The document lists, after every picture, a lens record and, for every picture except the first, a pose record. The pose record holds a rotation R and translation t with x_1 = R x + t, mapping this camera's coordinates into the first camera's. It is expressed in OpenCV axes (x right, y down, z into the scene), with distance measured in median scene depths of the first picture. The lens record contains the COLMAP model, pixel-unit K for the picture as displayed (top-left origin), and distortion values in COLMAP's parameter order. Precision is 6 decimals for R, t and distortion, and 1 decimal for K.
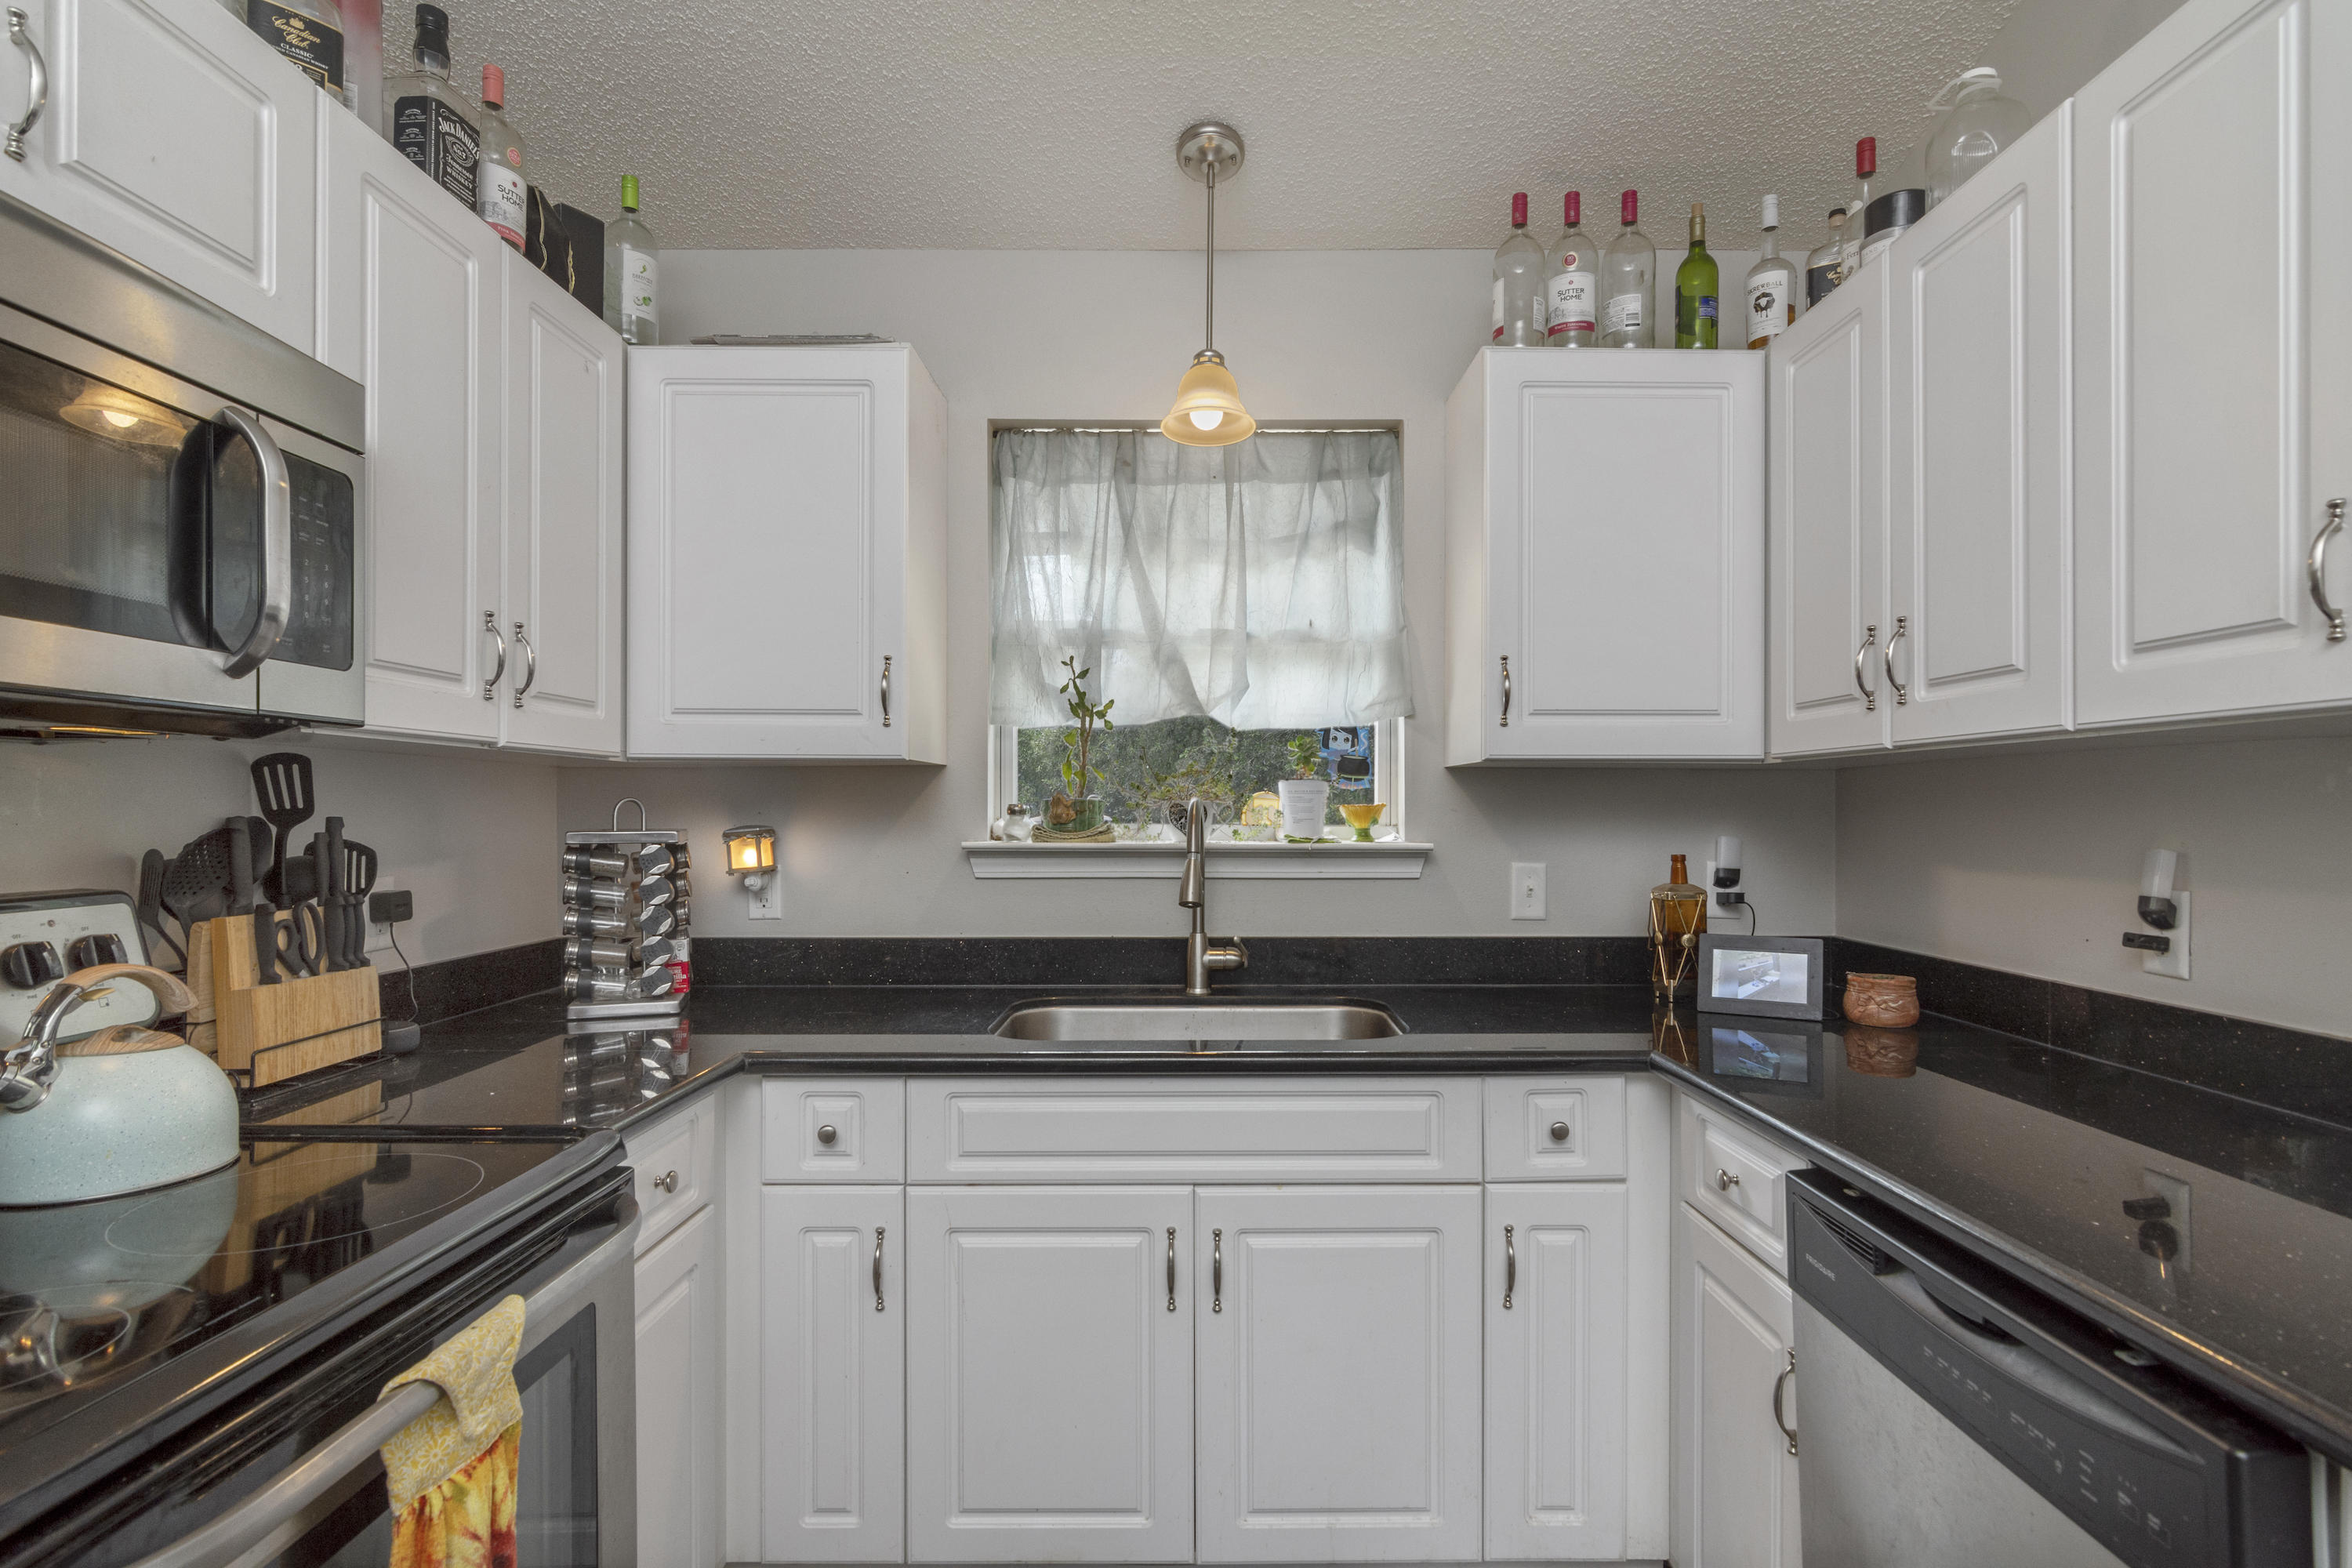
lens RADIAL K [[1162.6, 0, 1214.9], [0, 1162.6, 800.9], [0, 0, 1]] dist [-0.000299, 0.001069]
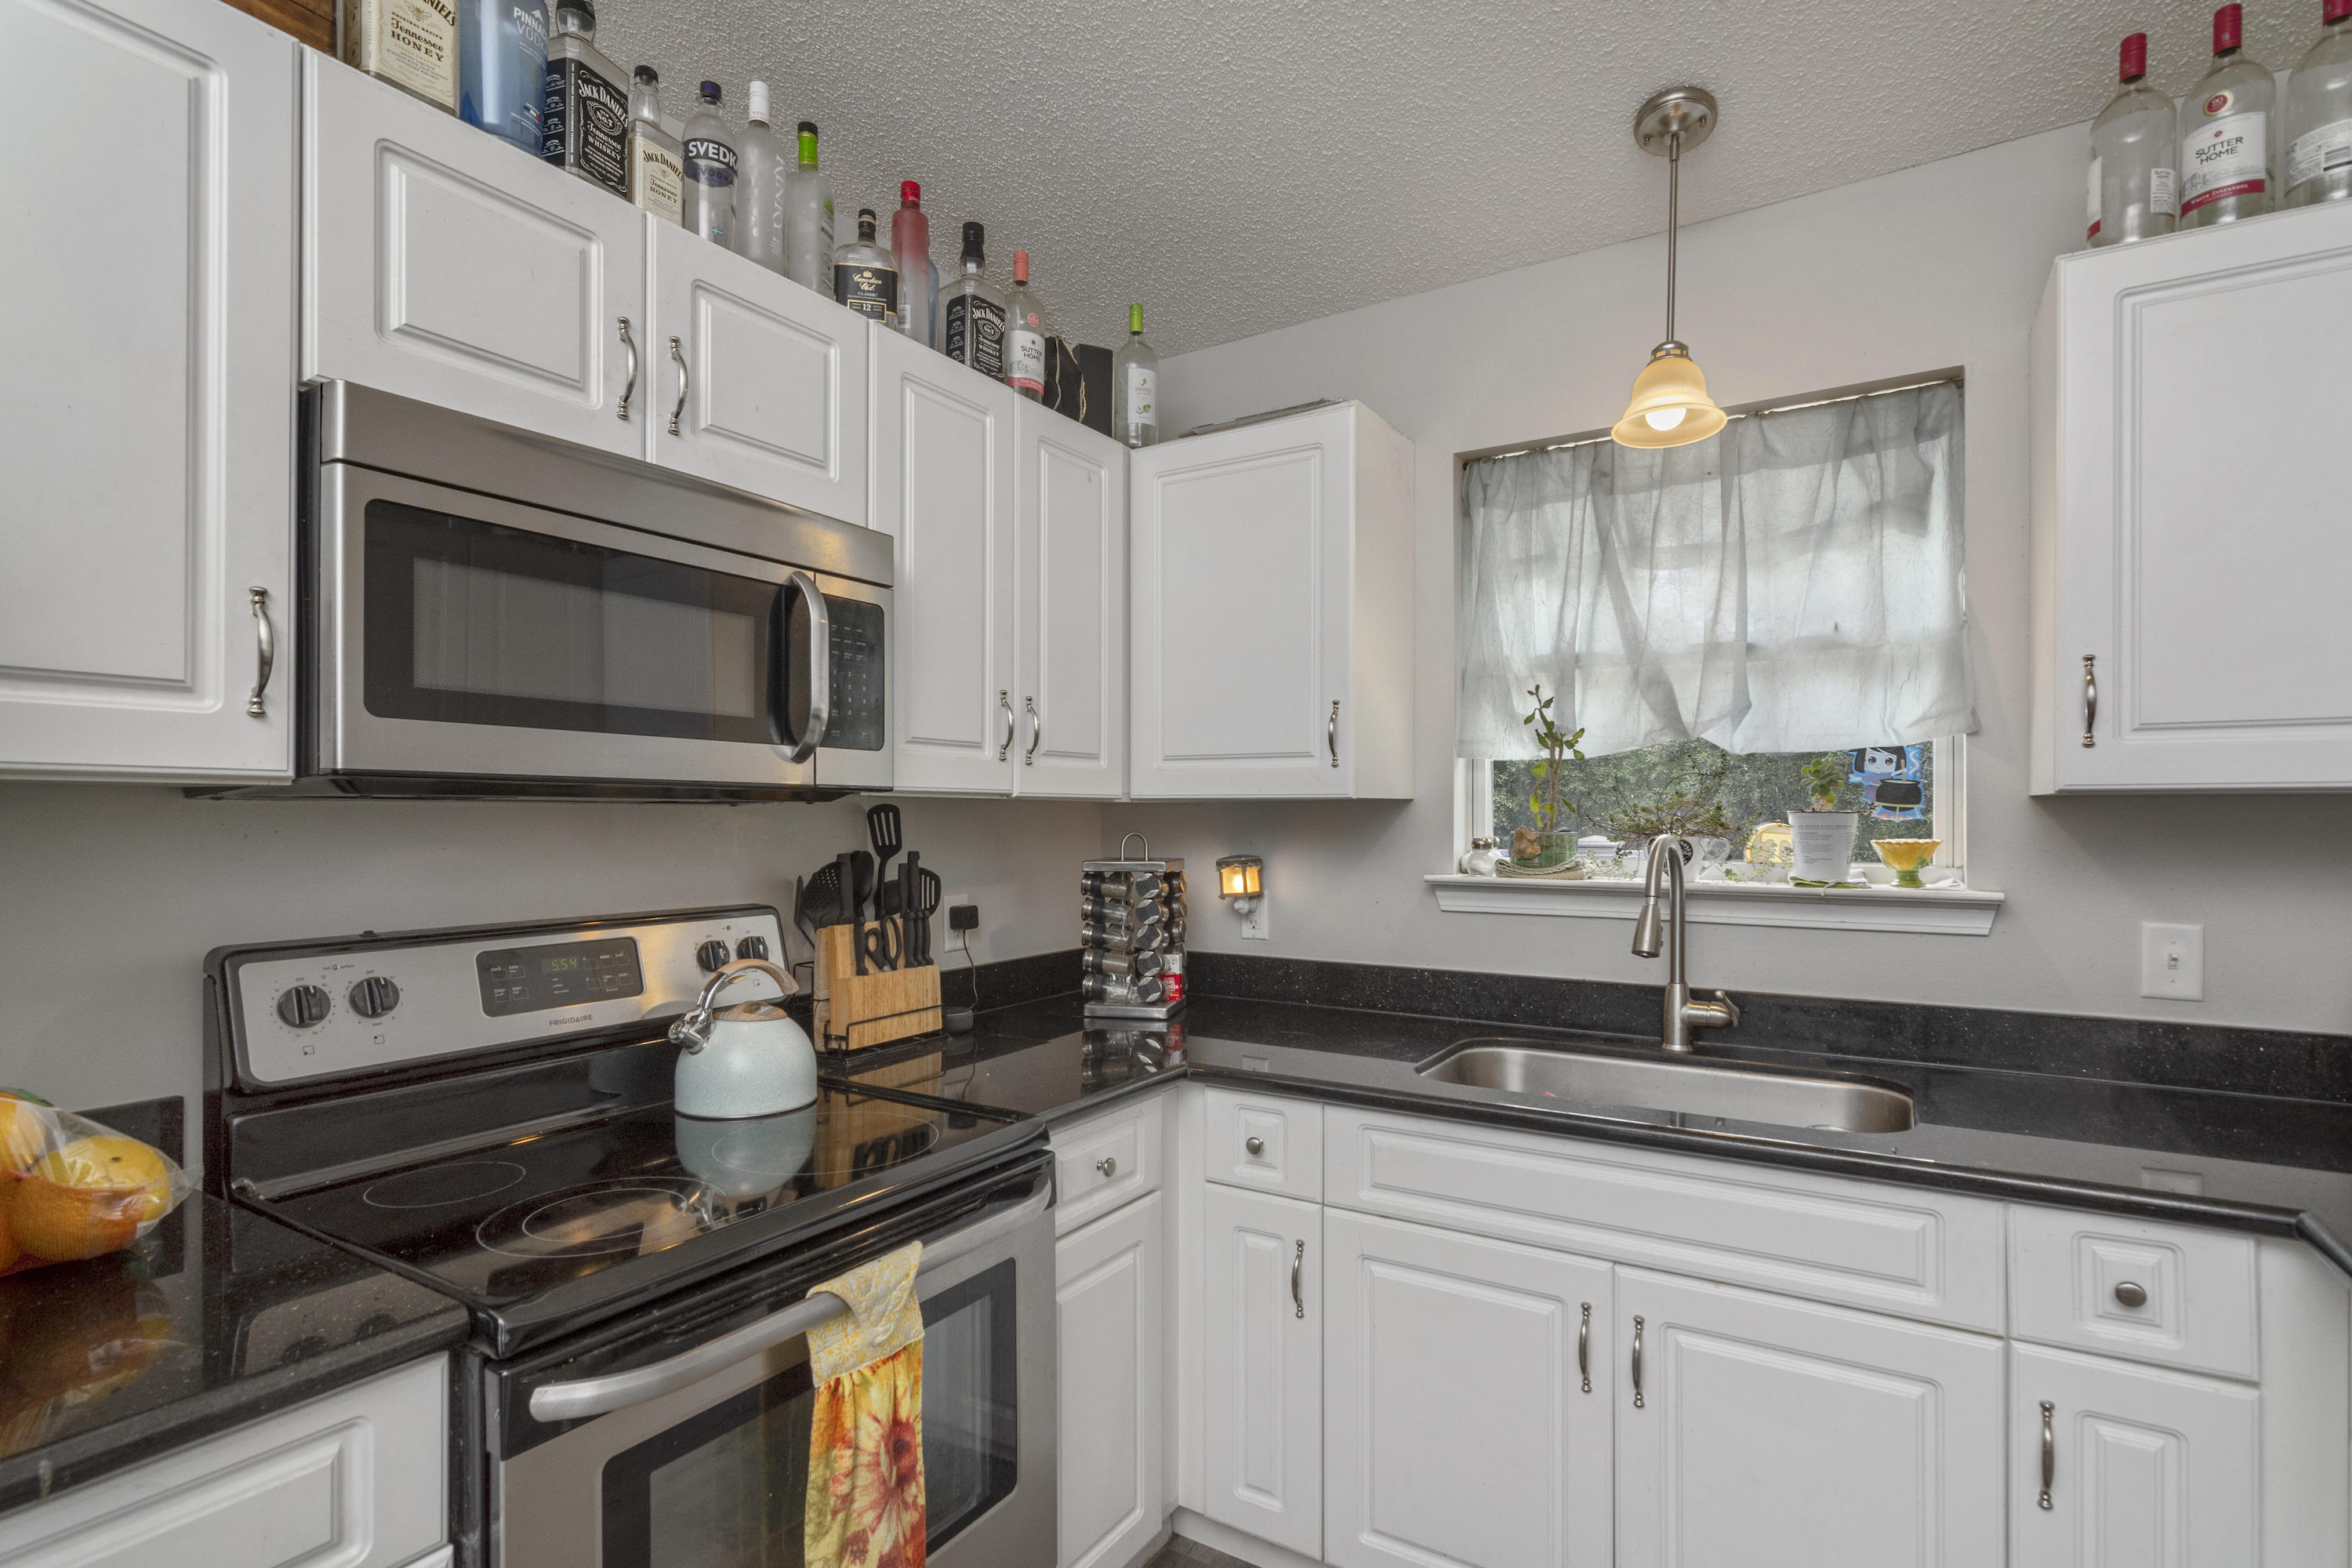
lens RADIAL K [[1162.6, 0, 1214.9], [0, 1162.6, 800.9], [0, 0, 1]] dist [-0.000299, 0.001069]
pose [[0.840121, -0.001599, -0.542396, 0.188859], [0.002592, 0.999996, 0.001067, -0.032567], [0.542392, -0.002302, 0.840122, 0.047555]]
